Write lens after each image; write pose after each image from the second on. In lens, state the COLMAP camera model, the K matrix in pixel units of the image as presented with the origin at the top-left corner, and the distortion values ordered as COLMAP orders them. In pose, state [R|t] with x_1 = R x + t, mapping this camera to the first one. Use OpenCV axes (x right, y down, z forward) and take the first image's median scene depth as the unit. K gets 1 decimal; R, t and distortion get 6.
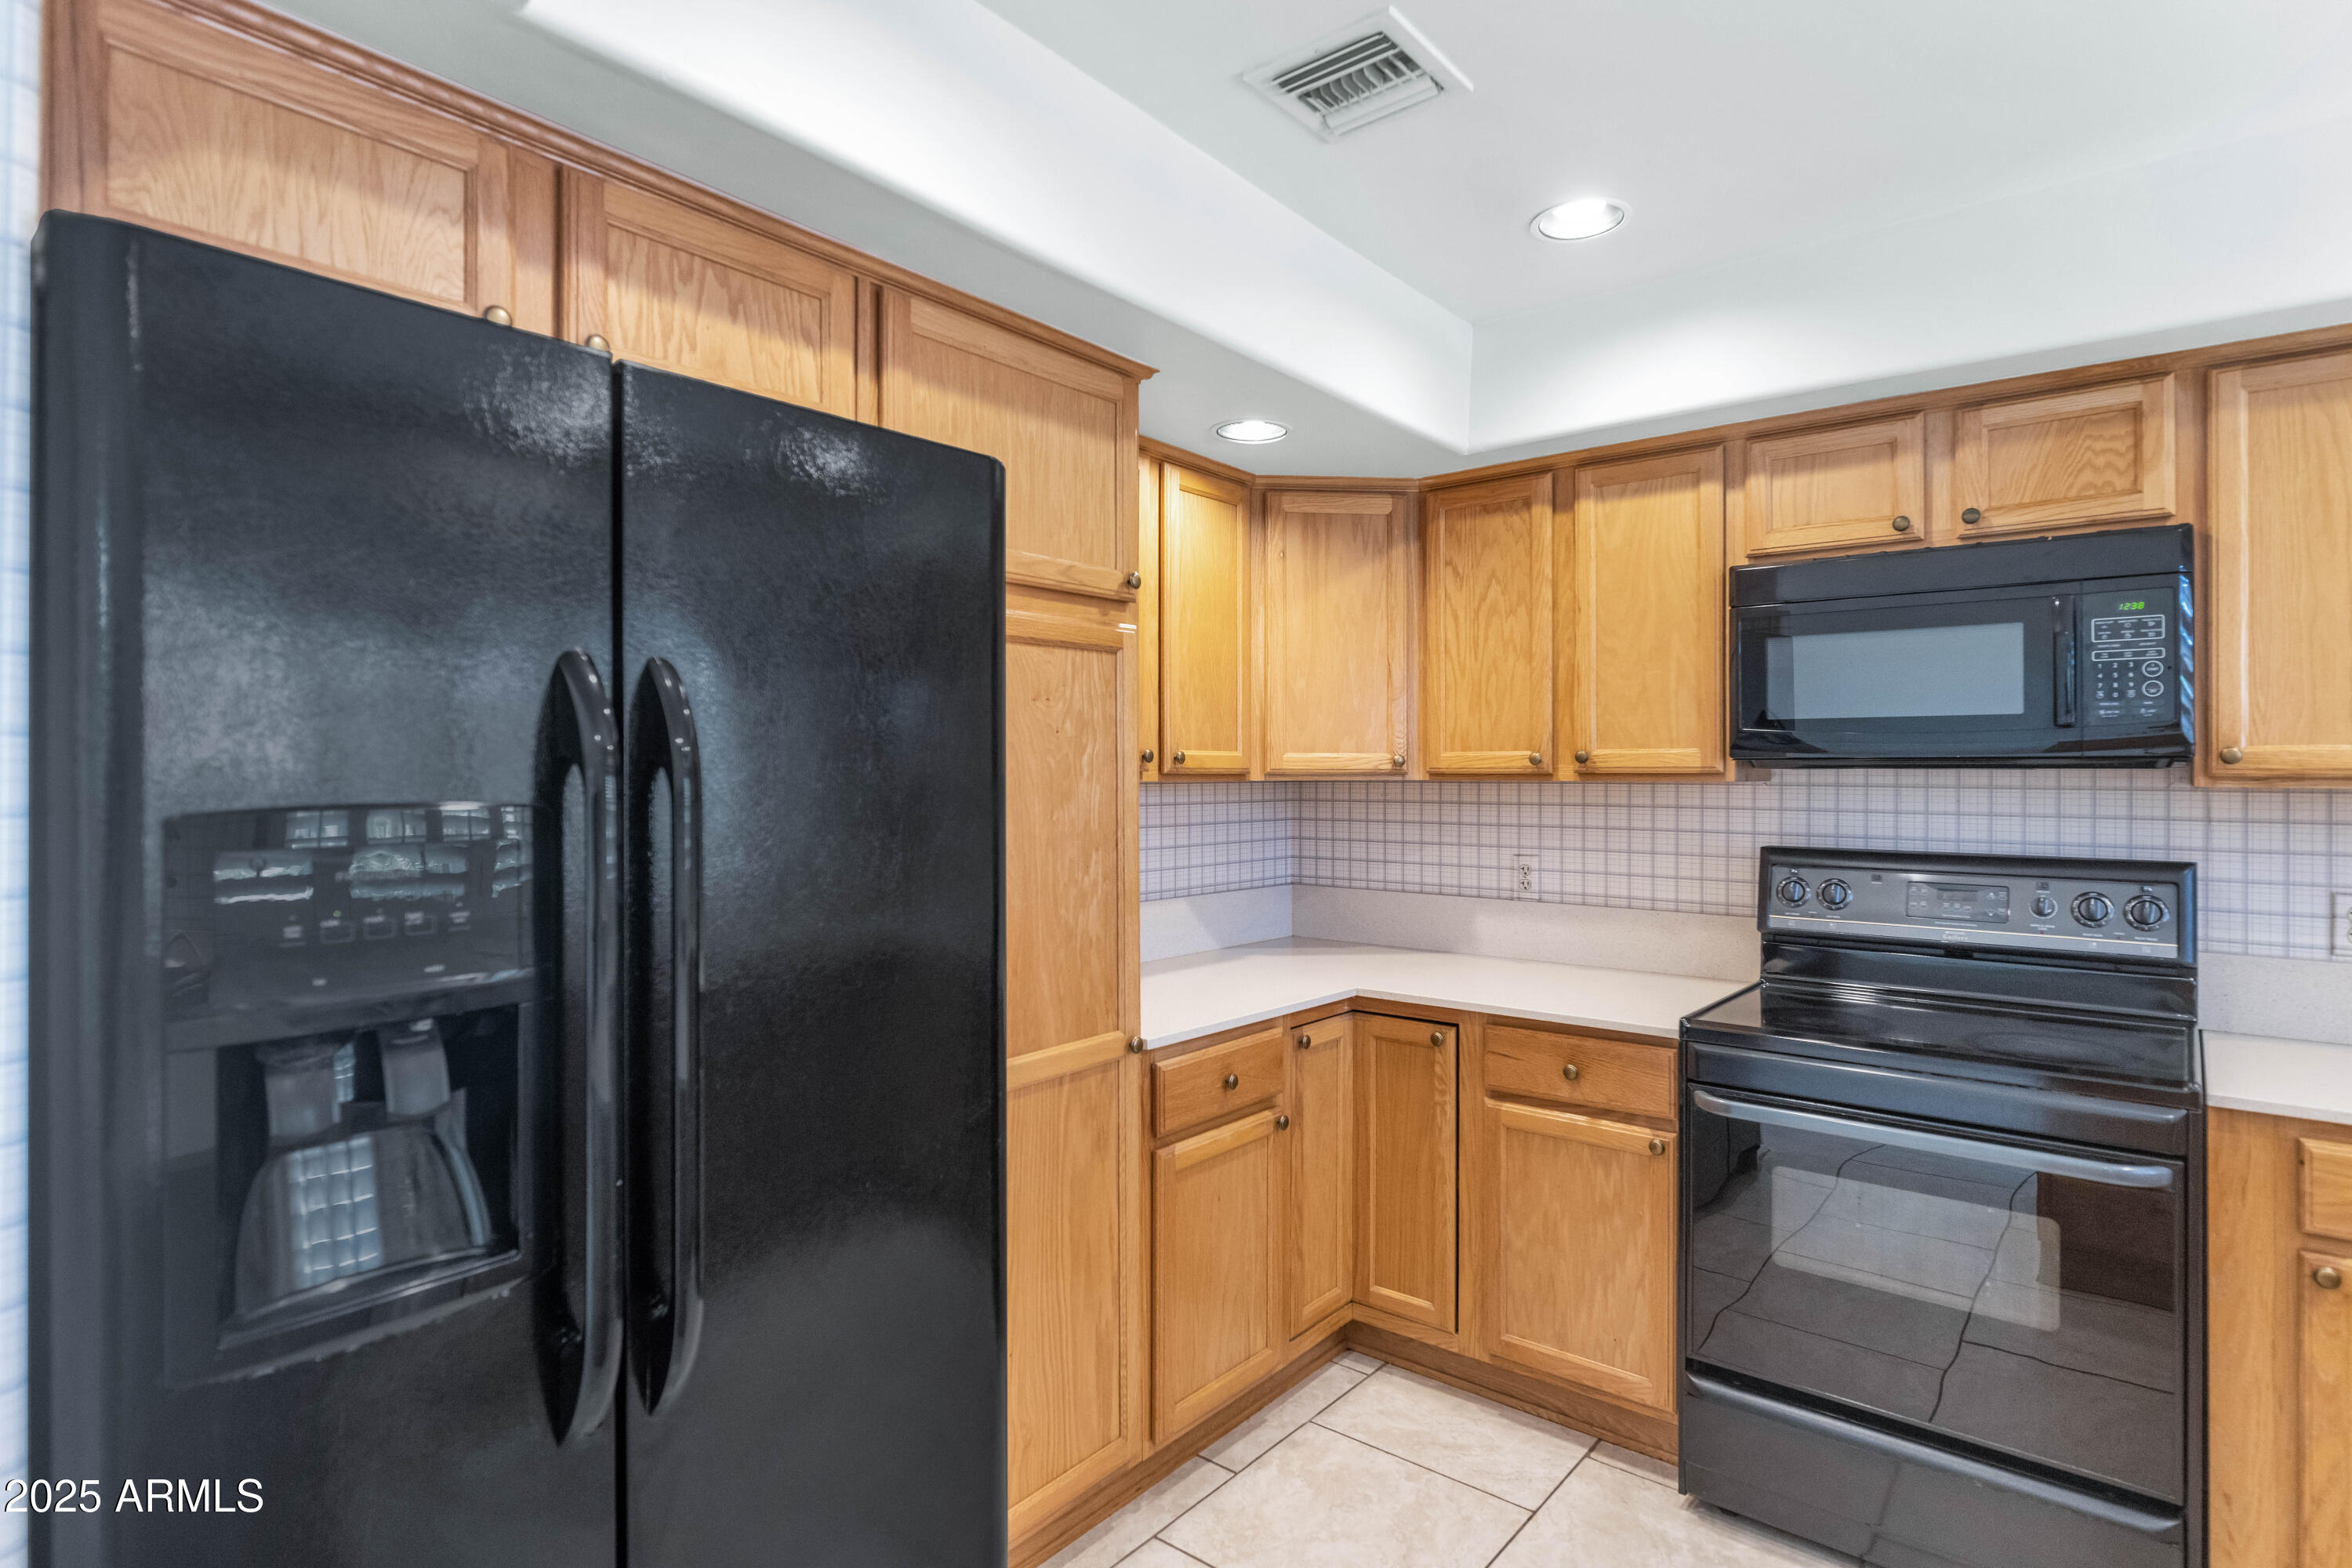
lens RADIAL K [[1233.7, 0, 1177.9], [0, 1233.7, 764.0], [0, 0, 1]] dist [-0.002866, -0.001438]
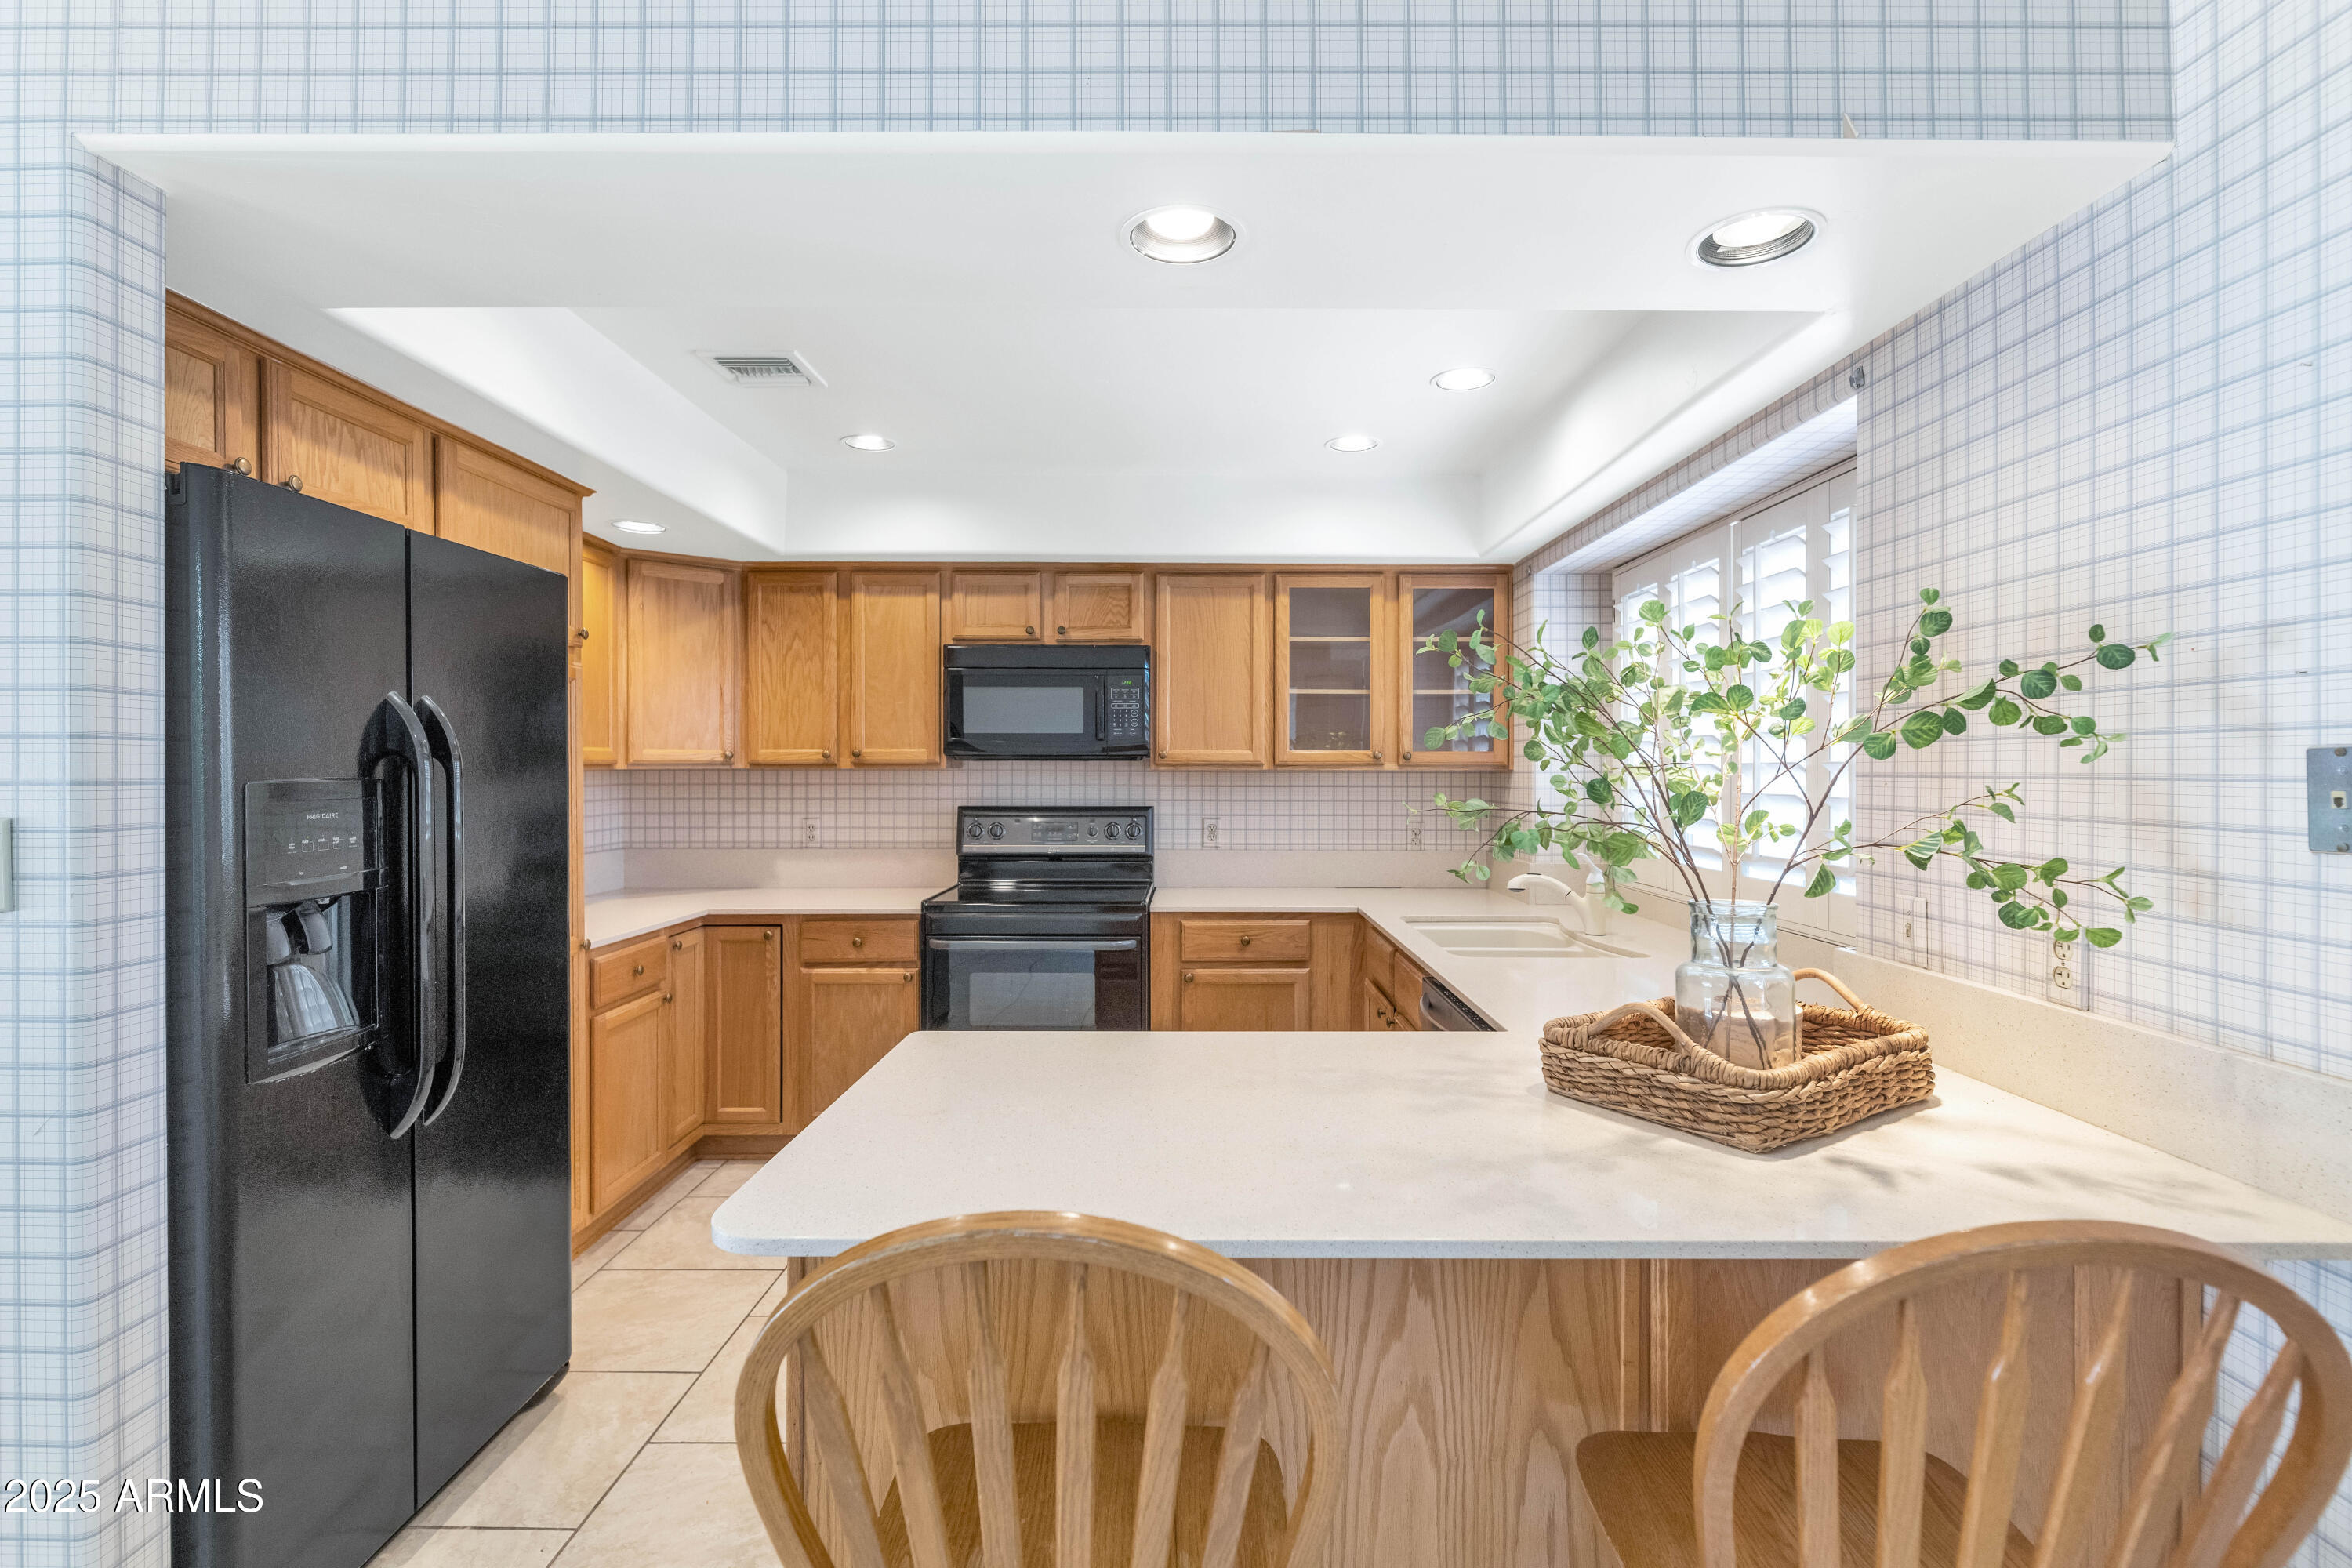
lens RADIAL K [[1146.0, 0, 1180.6], [0, 1146.0, 770.7], [0, 0, 1]] dist [0.000354, -0.000139]
pose [[0.784840, -0.004153, 0.619685, -0.294642], [-0.002814, 0.999943, 0.010266, 0.000501], [-0.619692, -0.009801, 0.784784, -0.480210]]
